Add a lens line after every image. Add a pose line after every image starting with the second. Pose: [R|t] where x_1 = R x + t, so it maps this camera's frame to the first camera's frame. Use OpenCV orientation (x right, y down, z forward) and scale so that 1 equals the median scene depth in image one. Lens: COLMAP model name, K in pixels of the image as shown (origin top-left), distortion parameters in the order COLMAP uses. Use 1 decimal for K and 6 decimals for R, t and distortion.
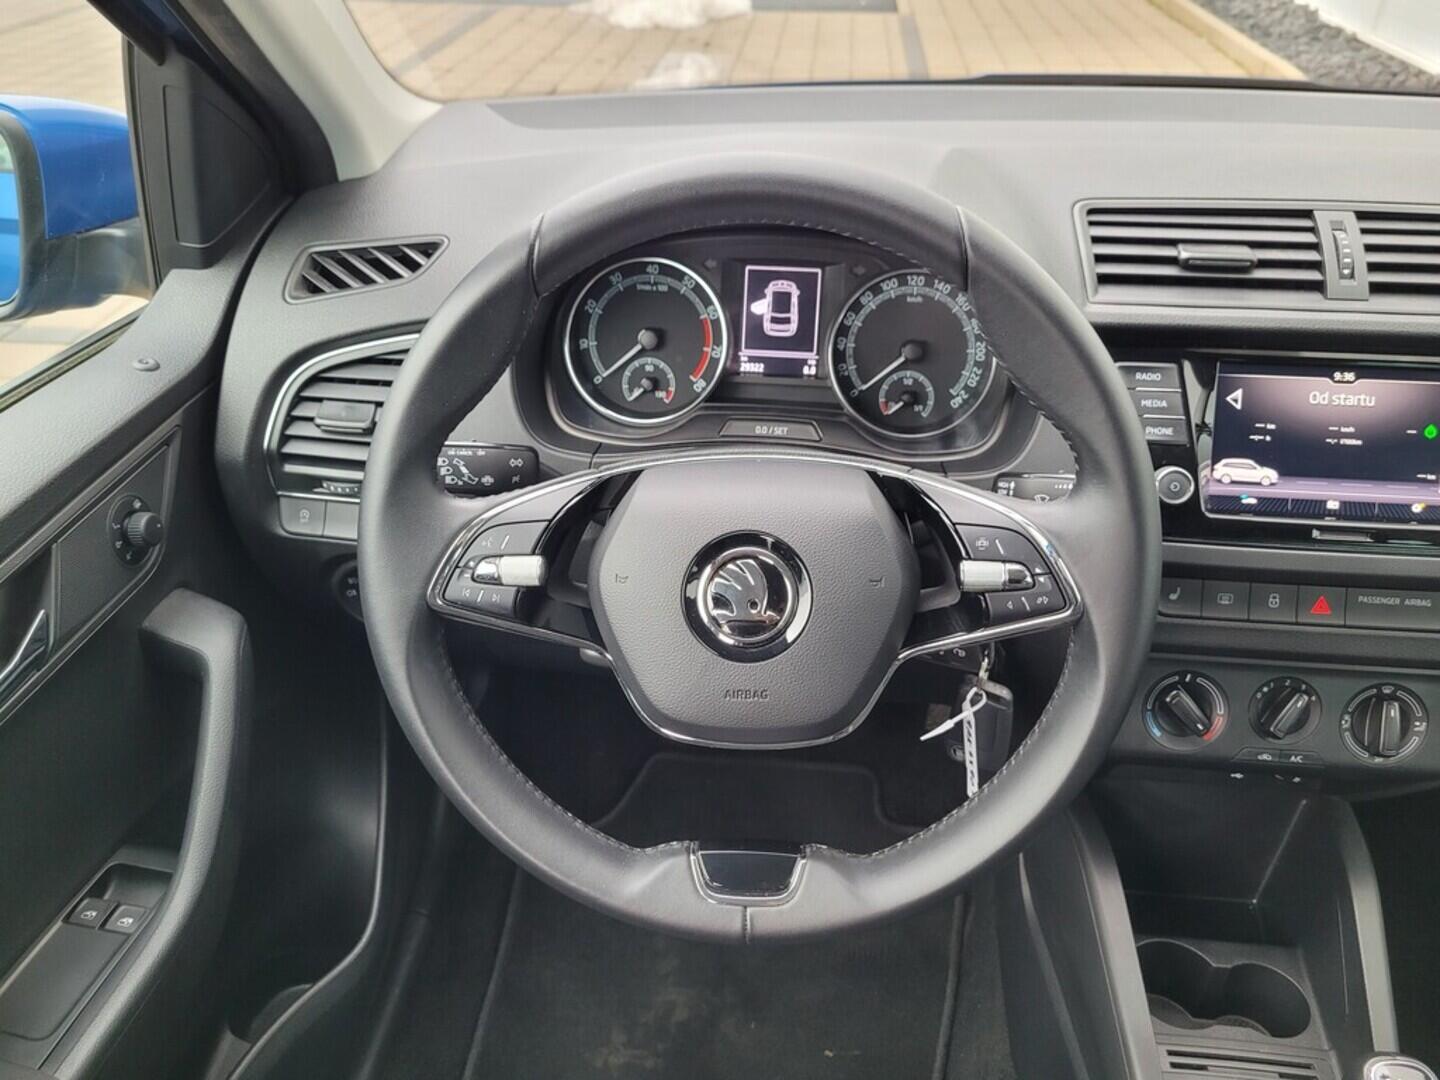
lens RADIAL K [[1100.7, 0, 720.0], [0, 1100.7, 540.0], [0, 0, 1]] dist [0.039521, -0.044802]
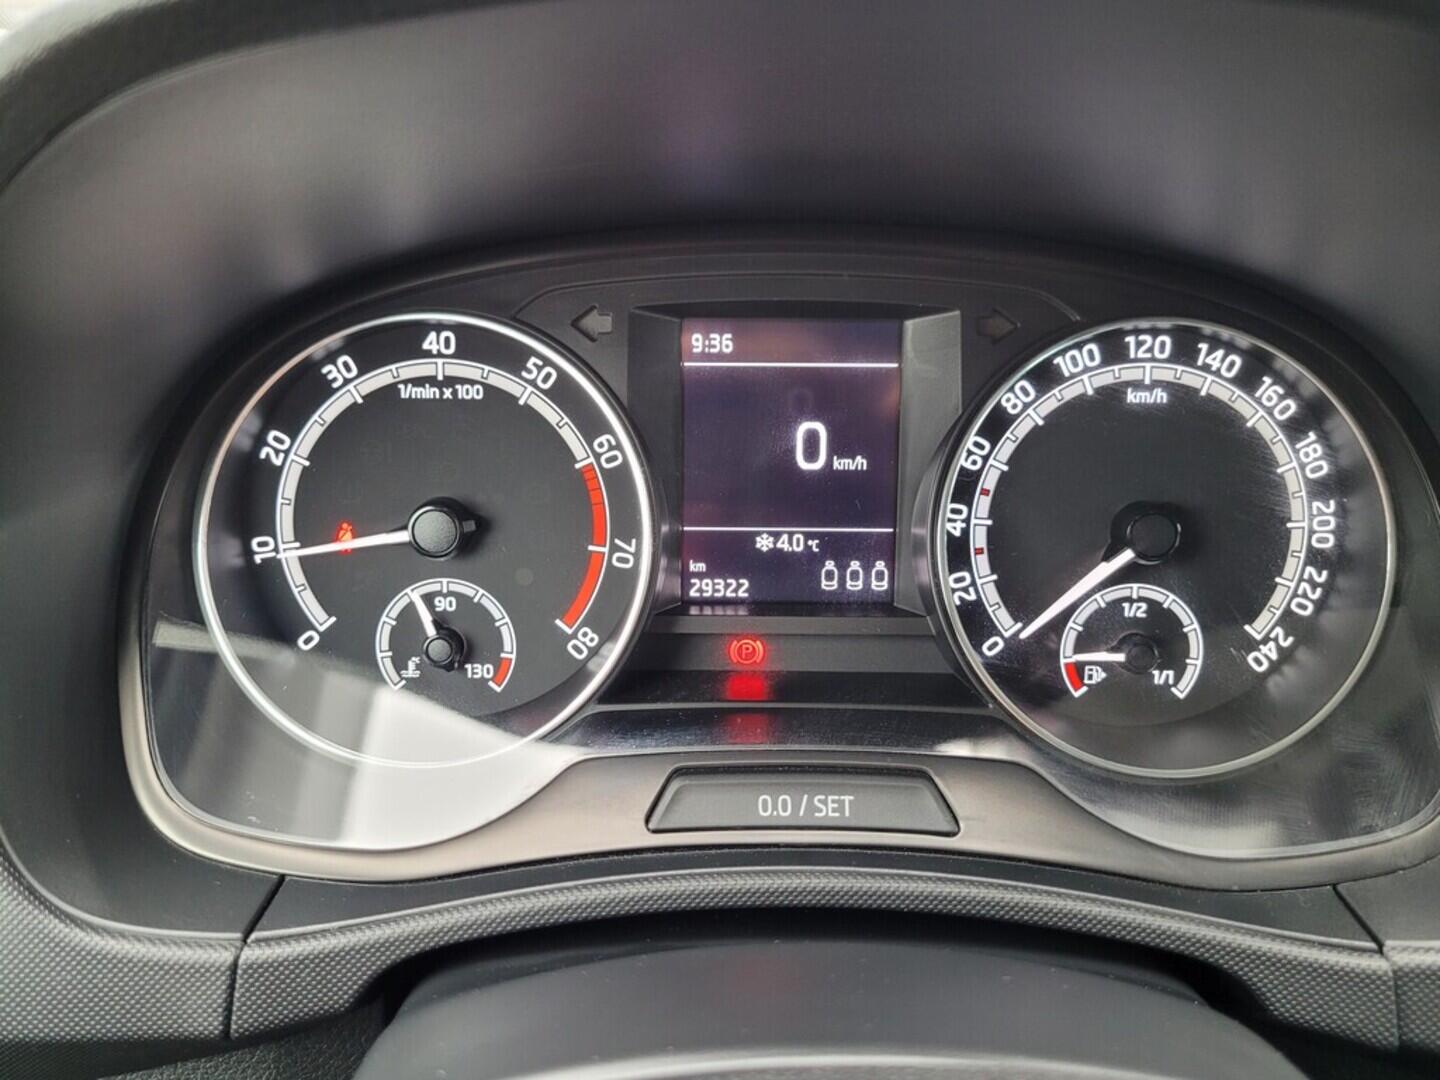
lens RADIAL K [[1099.2, 0, 718.8], [0, 1099.2, 531.5], [0, 0, 1]] dist [0.045465, -0.061518]
pose [[0.995388, -0.048134, 0.082977, -0.001958], [0.055812, 0.994115, -0.092841, -0.150770], [-0.078020, 0.097044, 0.992217, 0.665512]]
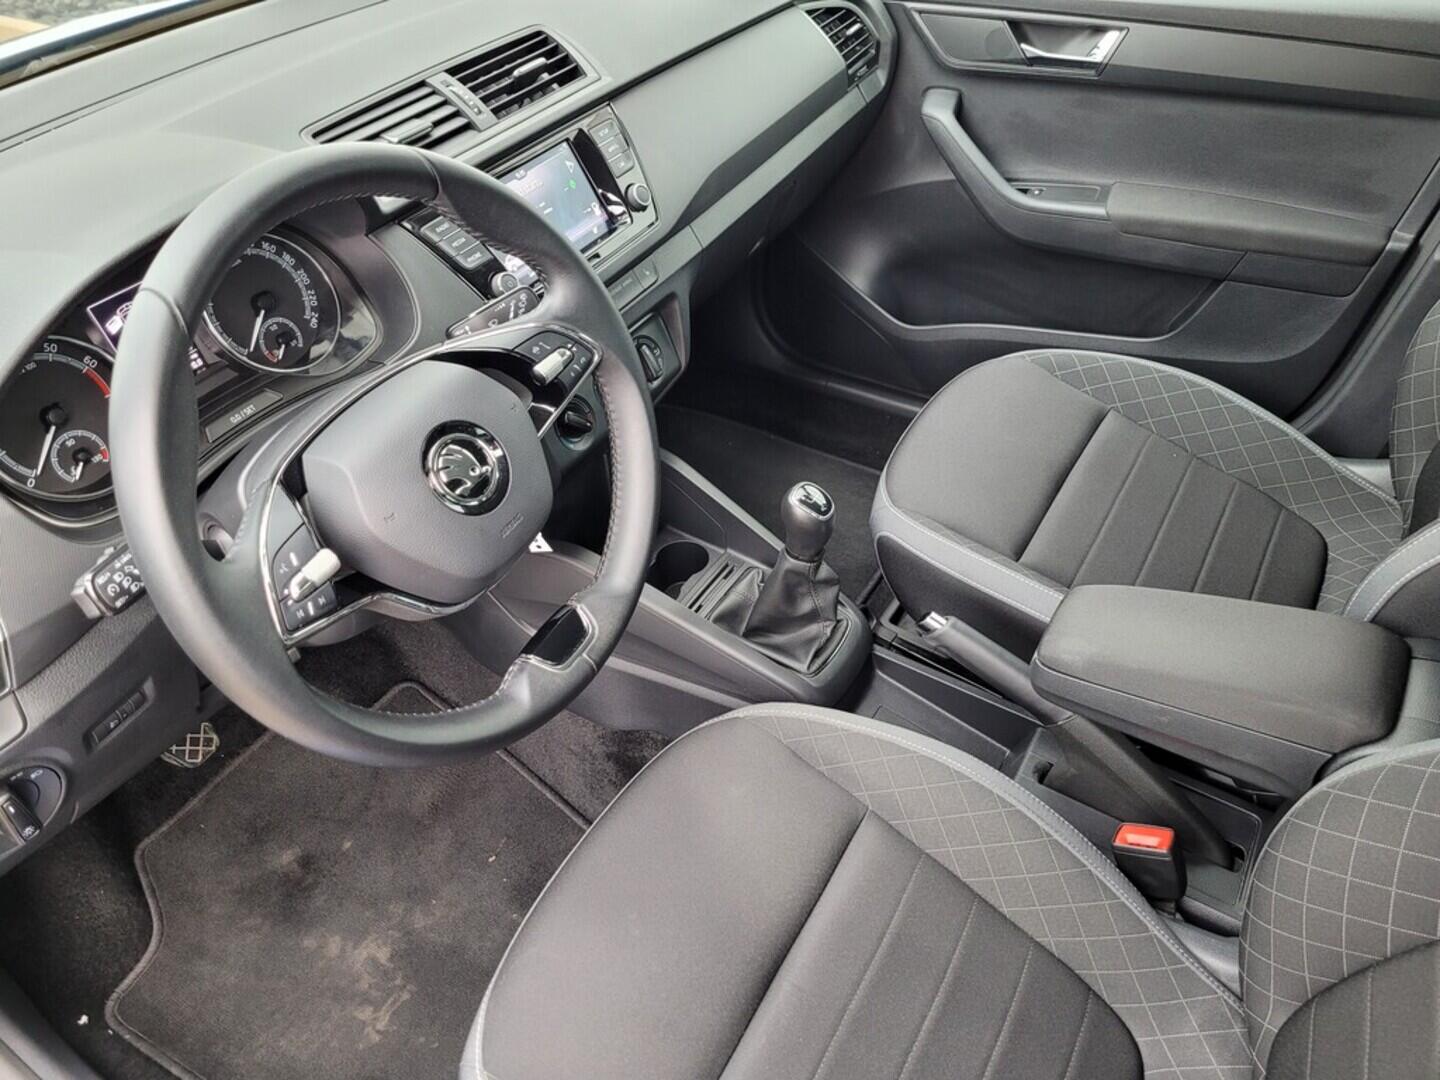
lens RADIAL K [[1082.2, 0, 693.9], [0, 1082.2, 534.6], [0, 0, 1]] dist [0.054265, -0.039469]
pose [[0.438453, -0.599472, 0.669621, -0.563794], [0.541777, 0.770760, 0.335272, -0.128072], [-0.717103, 0.215784, 0.662722, -0.032950]]
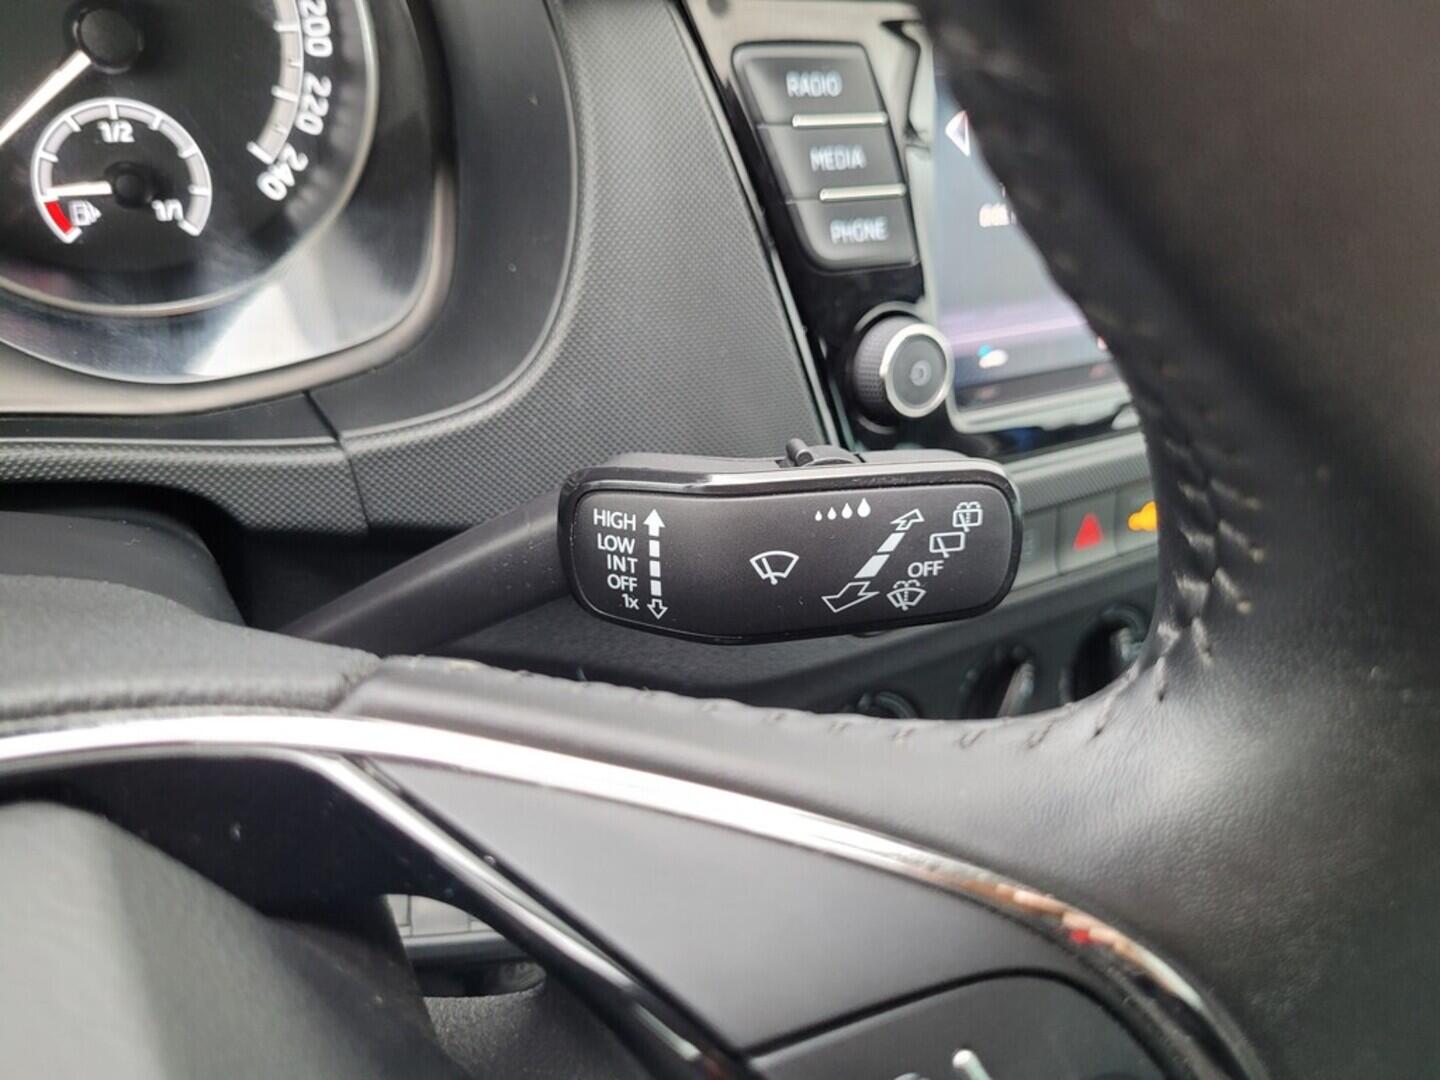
lens RADIAL K [[1124.5, 0, 720.0], [0, 1124.5, 540.0], [0, 0, 1]] dist [-0.044561, 0.000387]
pose [[0.784128, -0.271871, 0.557880, 0.099989], [0.125032, 0.949711, 0.287083, -0.105494], [-0.607874, -0.155357, 0.778687, 0.648368]]
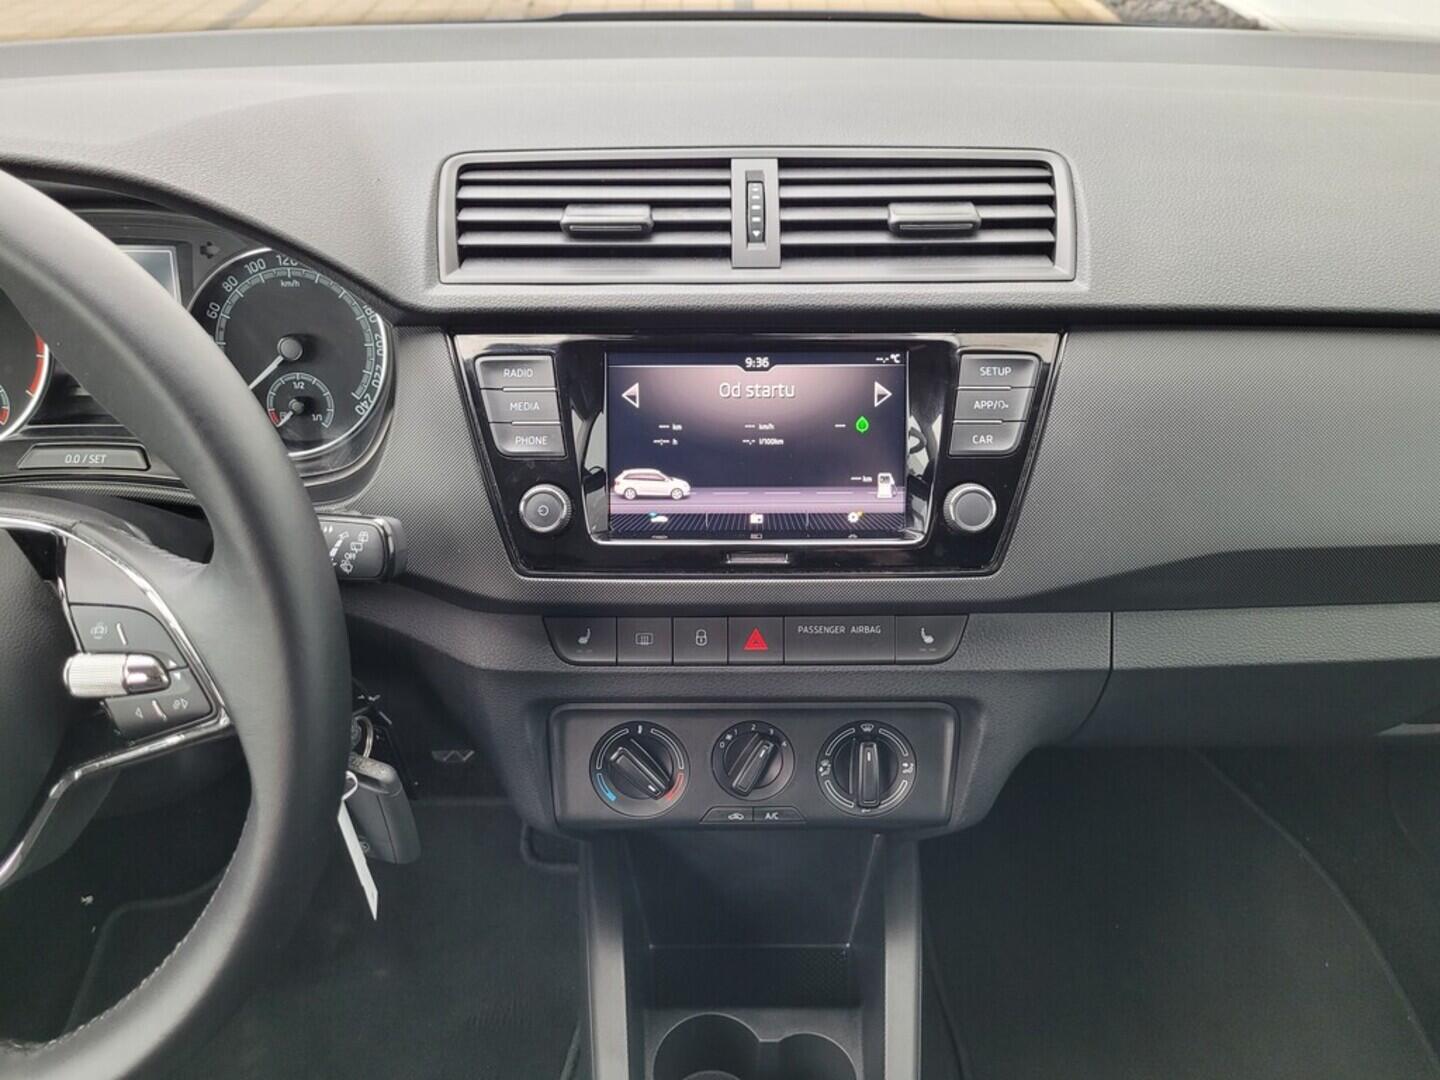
lens RADIAL K [[1099.2, 0, 718.8], [0, 1099.2, 531.5], [0, 0, 1]] dist [0.045465, -0.061518]
pose [[0.995279, -0.059546, 0.076648, 0.429663], [0.057880, 0.998040, 0.023784, -0.040384], [-0.077914, -0.019236, 0.996774, 0.175047]]
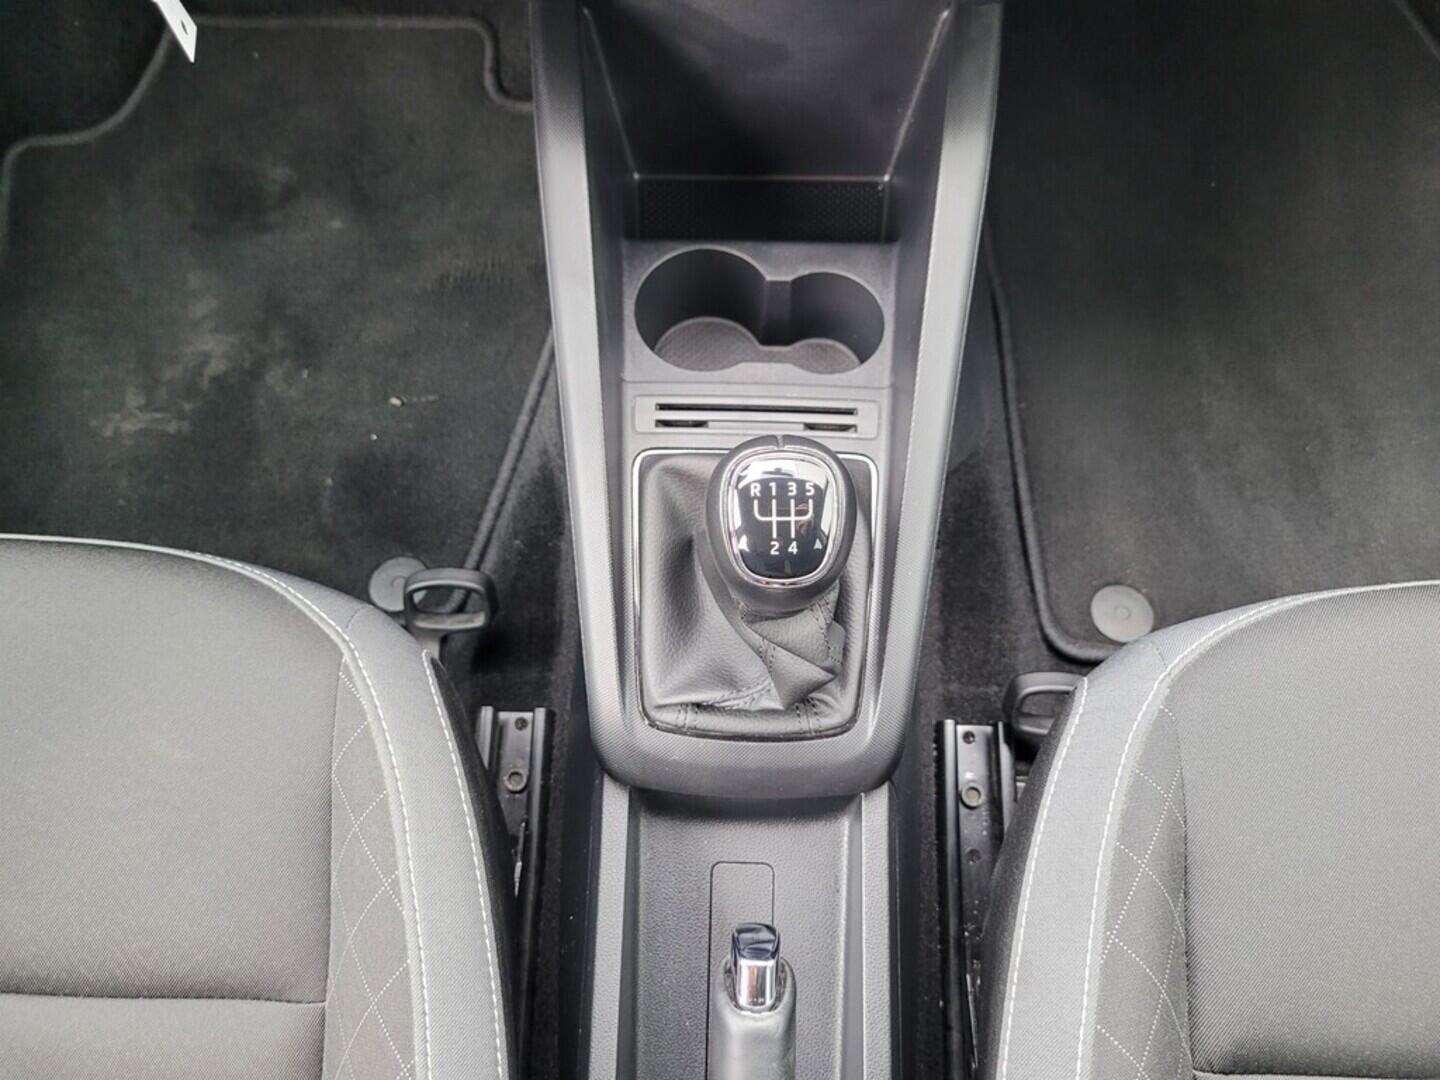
lens RADIAL K [[1099.2, 0, 718.8], [0, 1099.2, 531.5], [0, 0, 1]] dist [0.045465, -0.061518]
pose [[0.997502, -0.069964, 0.009744, 0.460190], [0.051691, 0.816970, 0.574358, 0.134039], [-0.048145, -0.572420, 0.818546, 0.403852]]
